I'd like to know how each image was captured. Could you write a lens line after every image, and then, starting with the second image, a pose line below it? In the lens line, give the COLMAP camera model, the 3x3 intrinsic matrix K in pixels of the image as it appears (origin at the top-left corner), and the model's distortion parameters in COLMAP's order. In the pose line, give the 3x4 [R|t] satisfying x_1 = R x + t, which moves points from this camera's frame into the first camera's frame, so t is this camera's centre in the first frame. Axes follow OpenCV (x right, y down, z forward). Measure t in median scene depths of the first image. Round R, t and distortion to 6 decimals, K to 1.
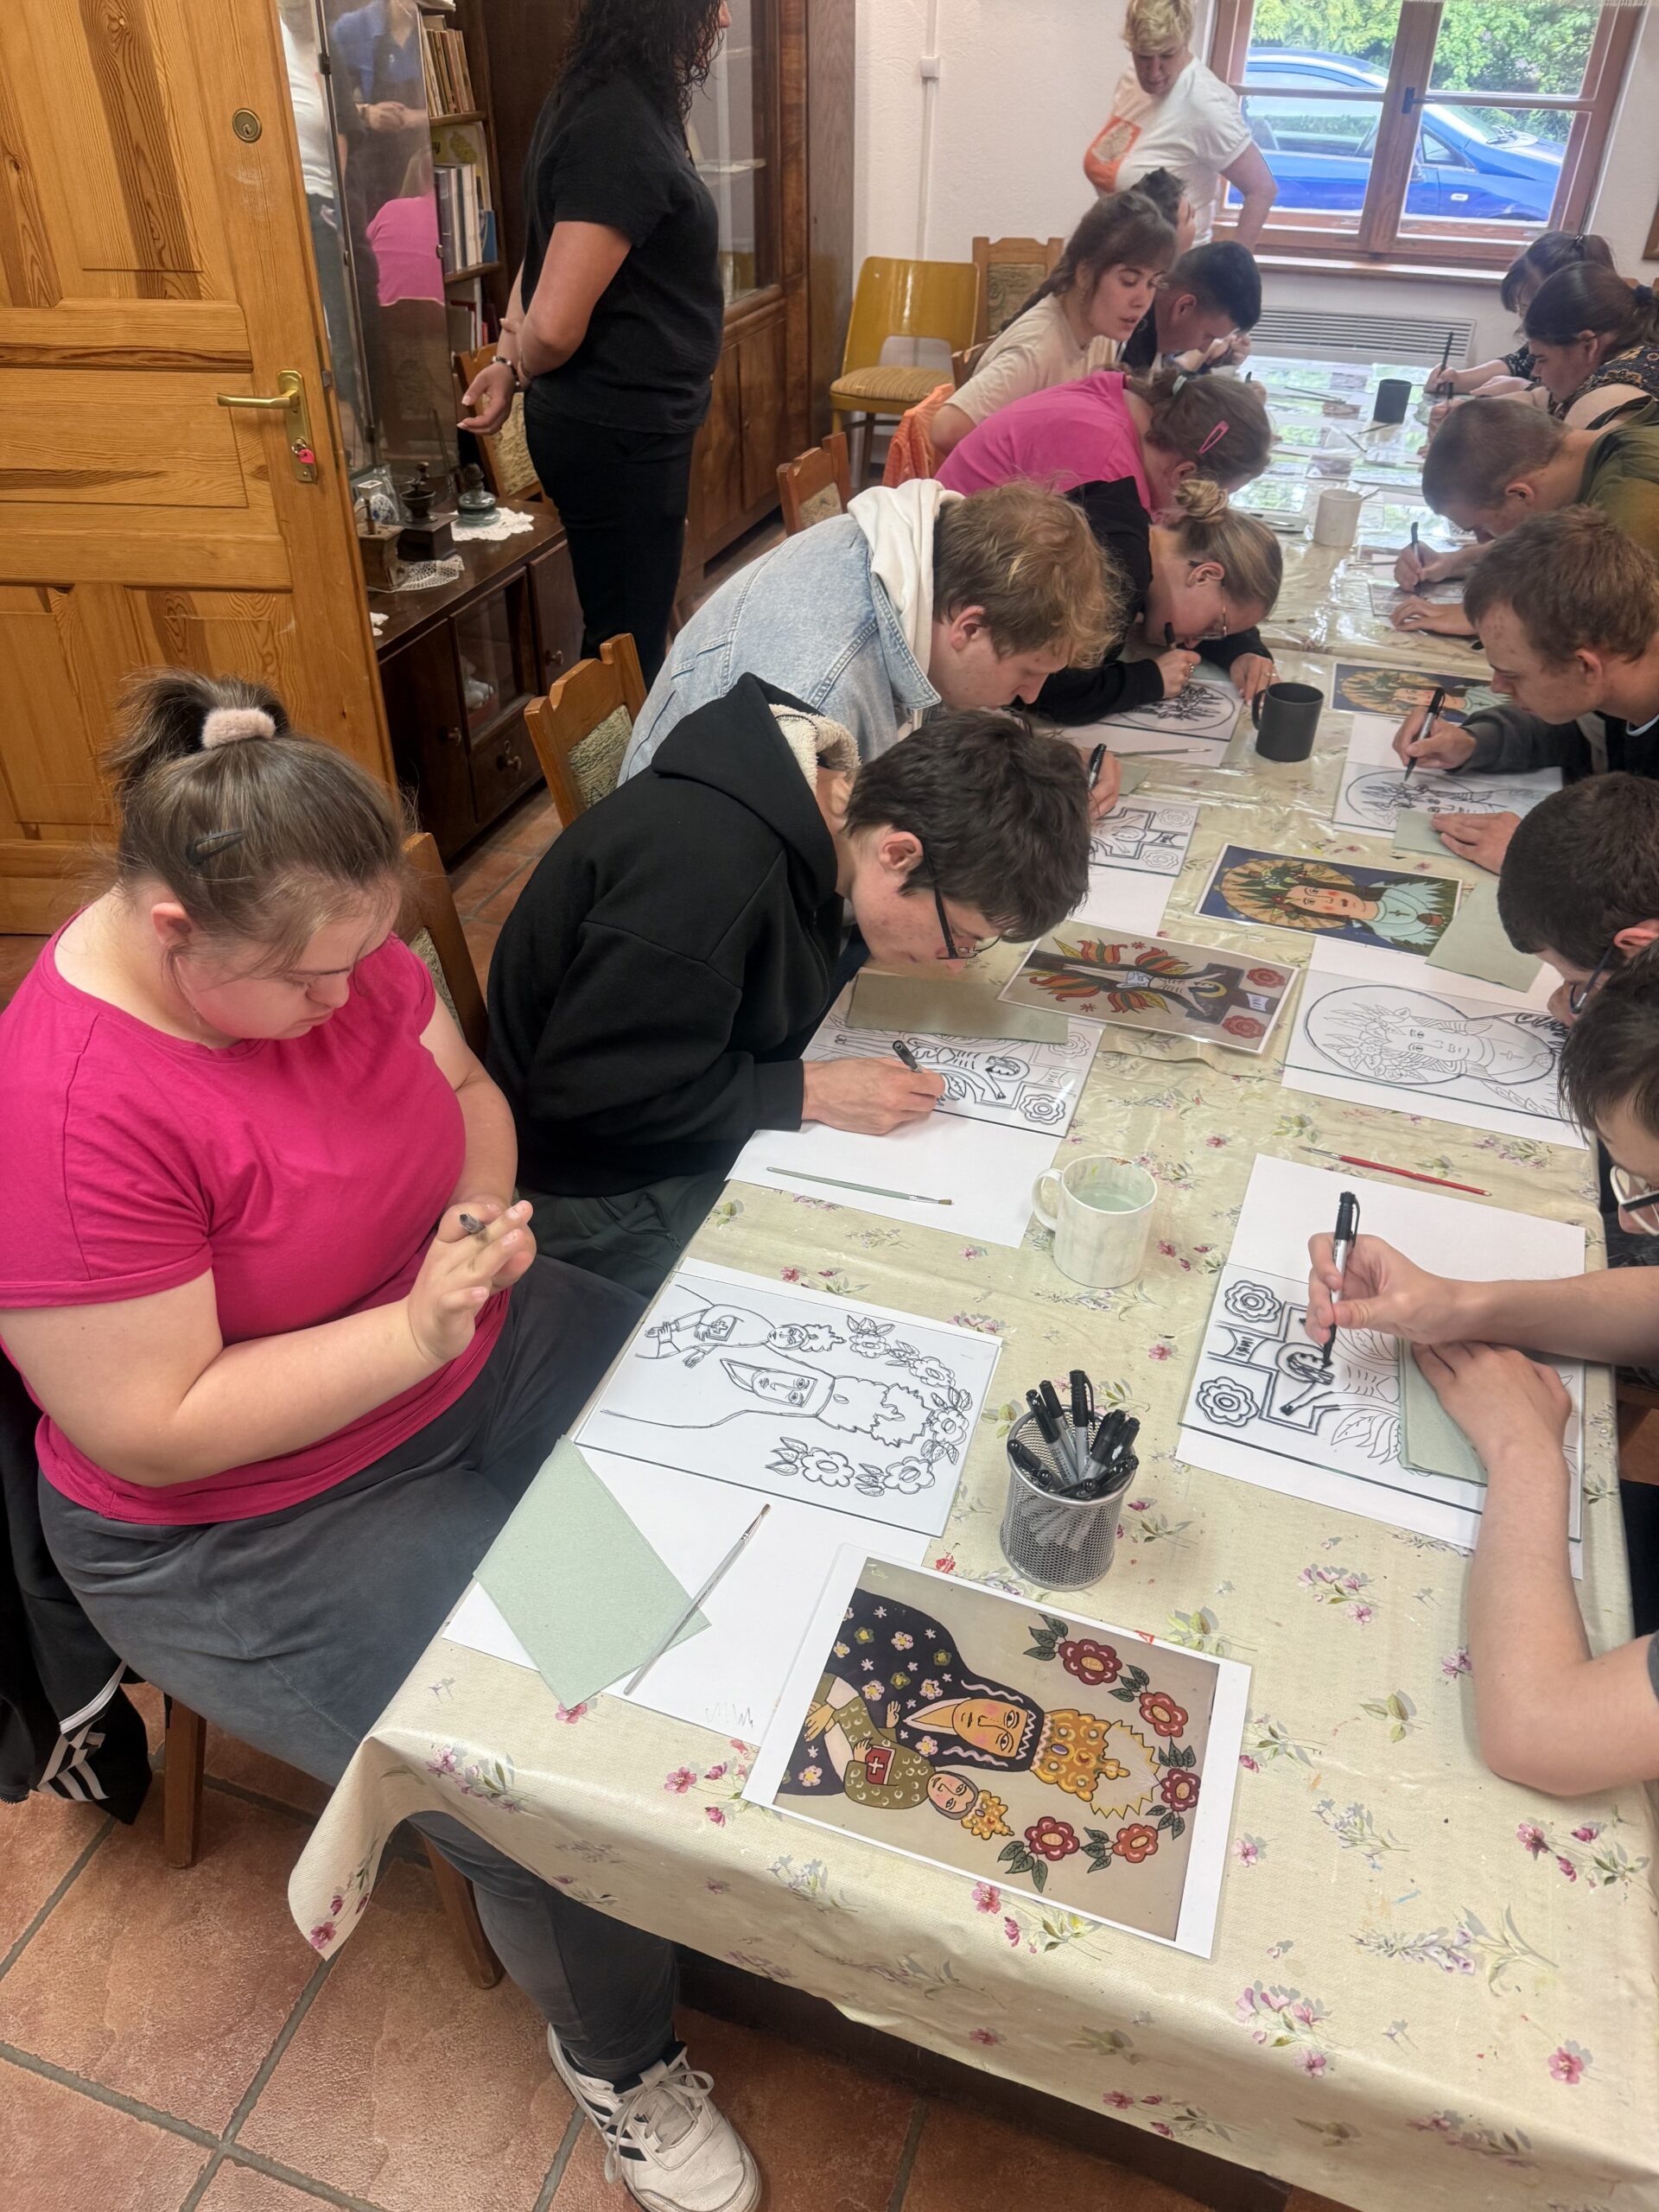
lens RADIAL K [[1552.4, 0, 829.5], [0, 1552.4, 1106.0], [0, 0, 1]] dist [0.200078, -0.455910]
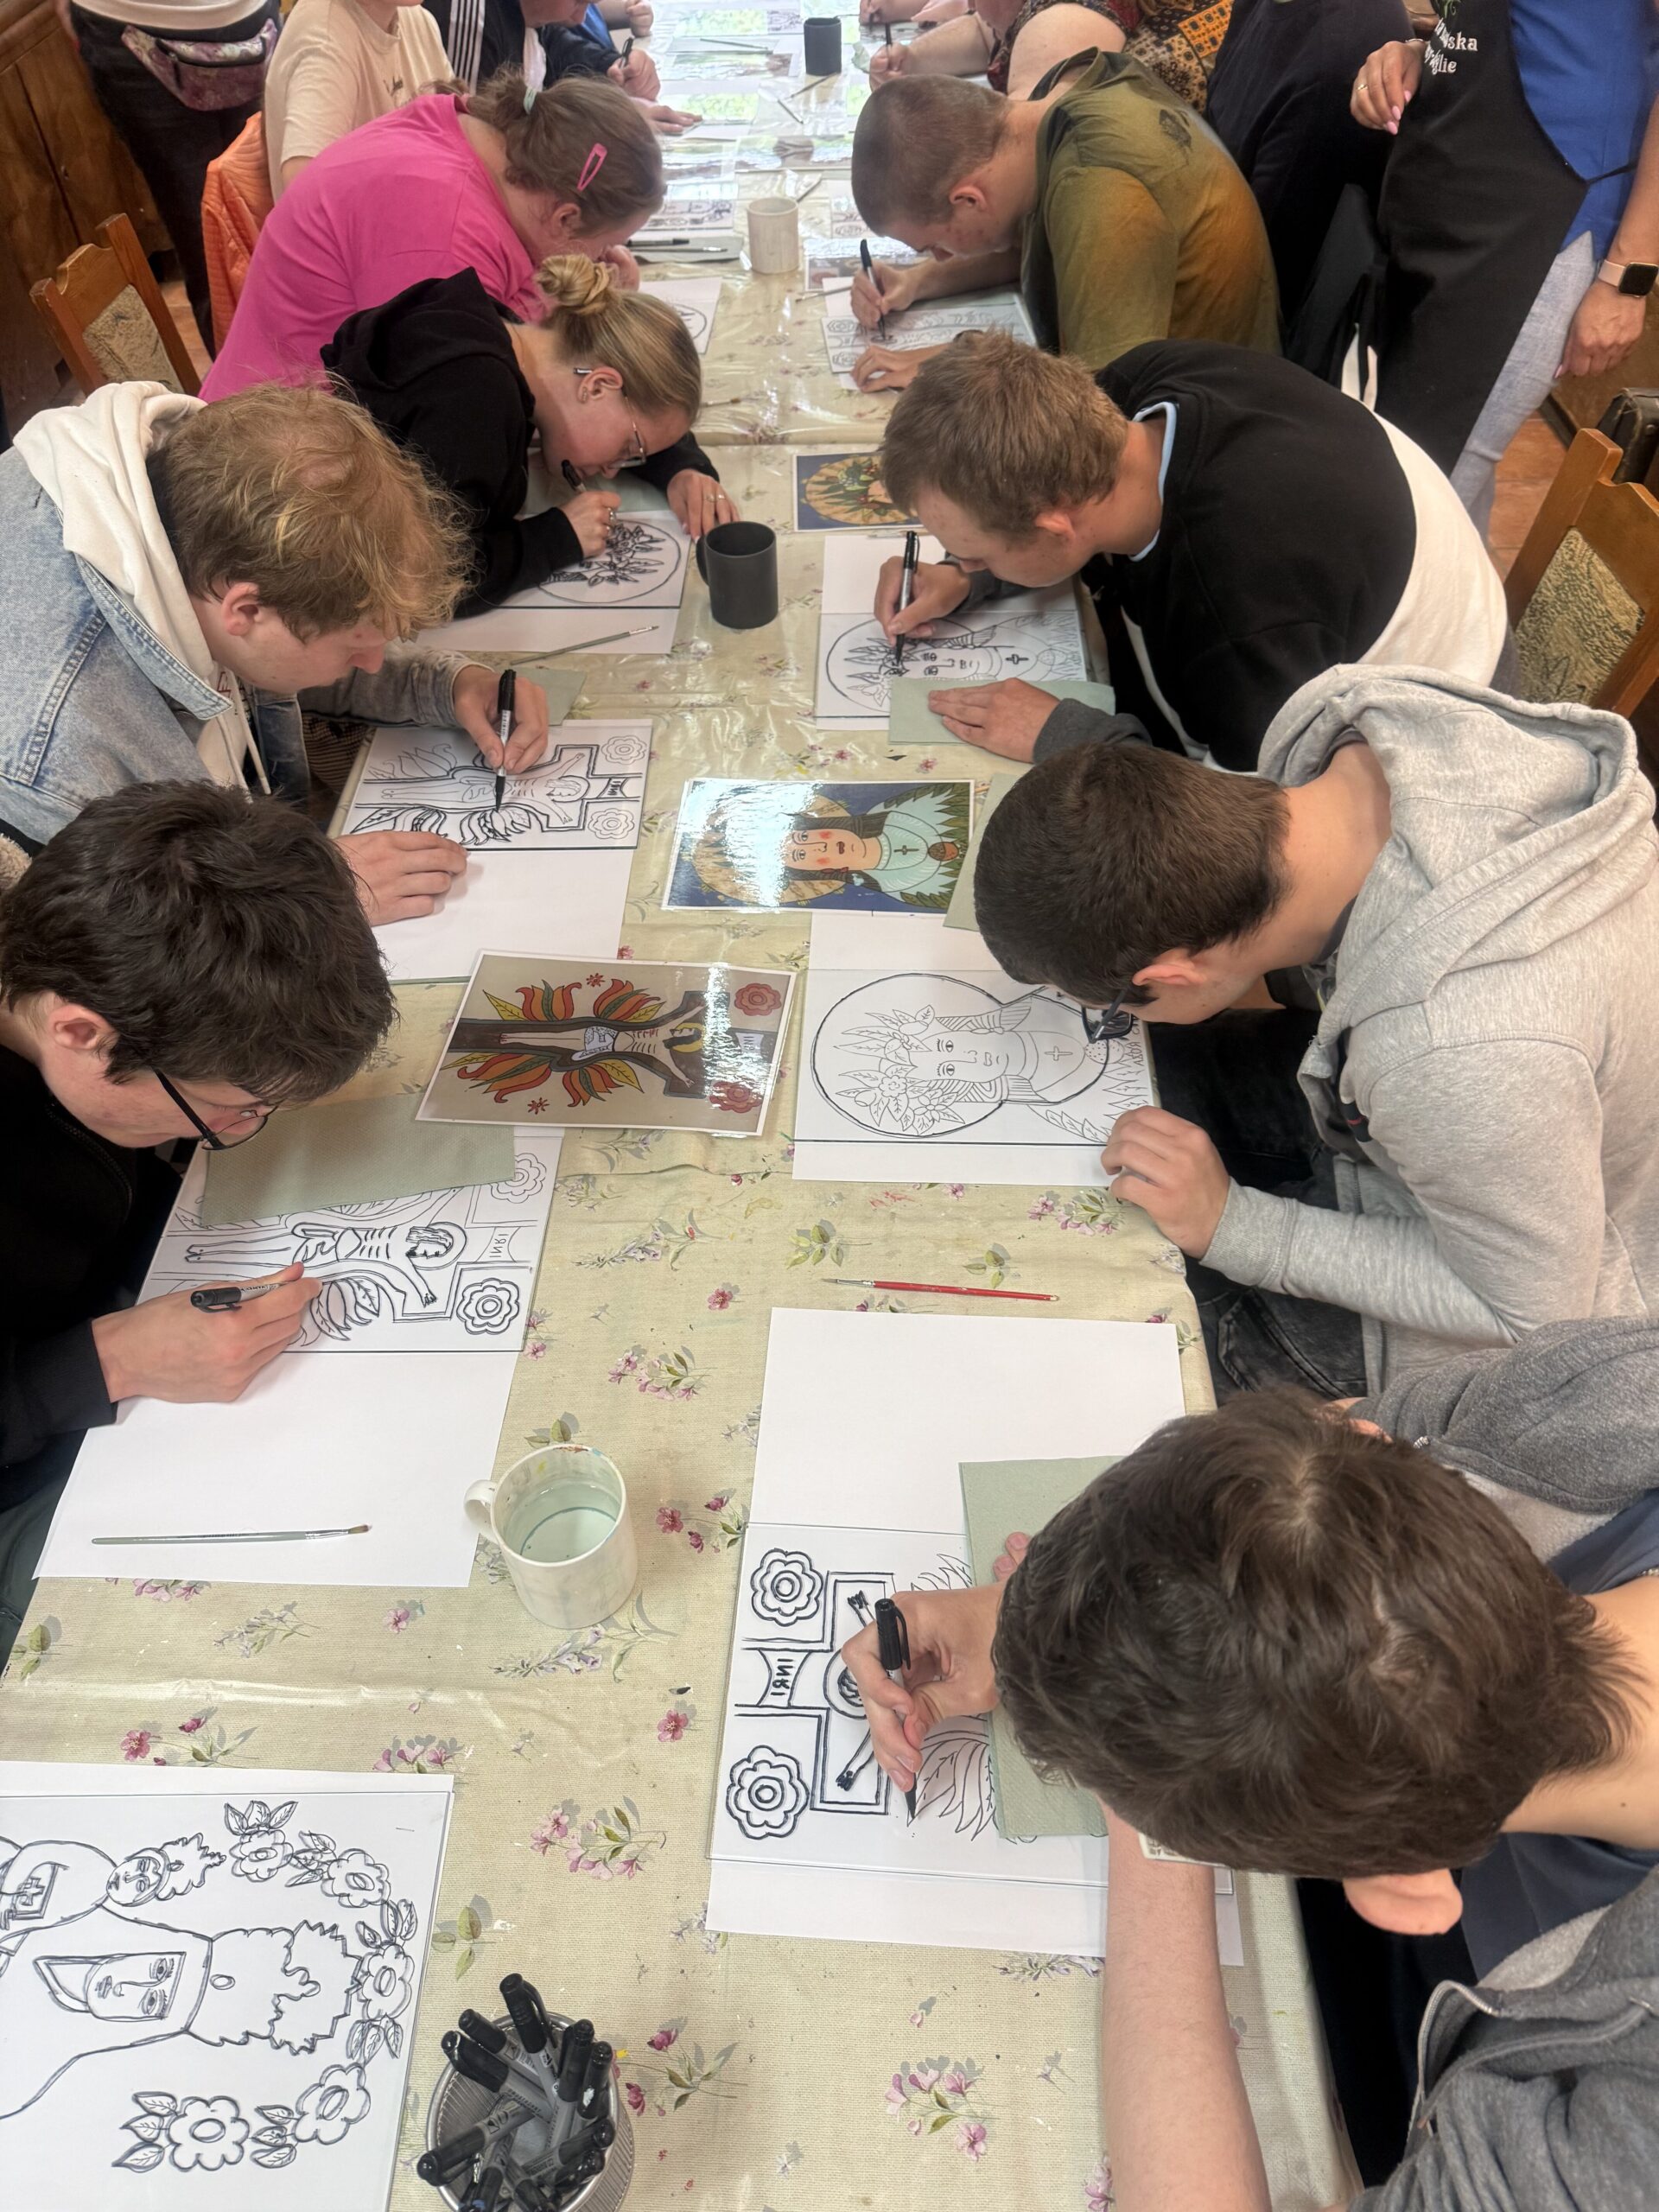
lens RADIAL K [[1612.0, 0, 822.2], [0, 1612.0, 1110.4], [0, 0, 1]] dist [0.092661, -0.131669]
pose [[0.952059, -0.249321, 0.177263, 0.157421], [0.215527, 0.957893, 0.189707, -0.177701], [-0.217097, -0.142407, 0.965707, 0.222748]]
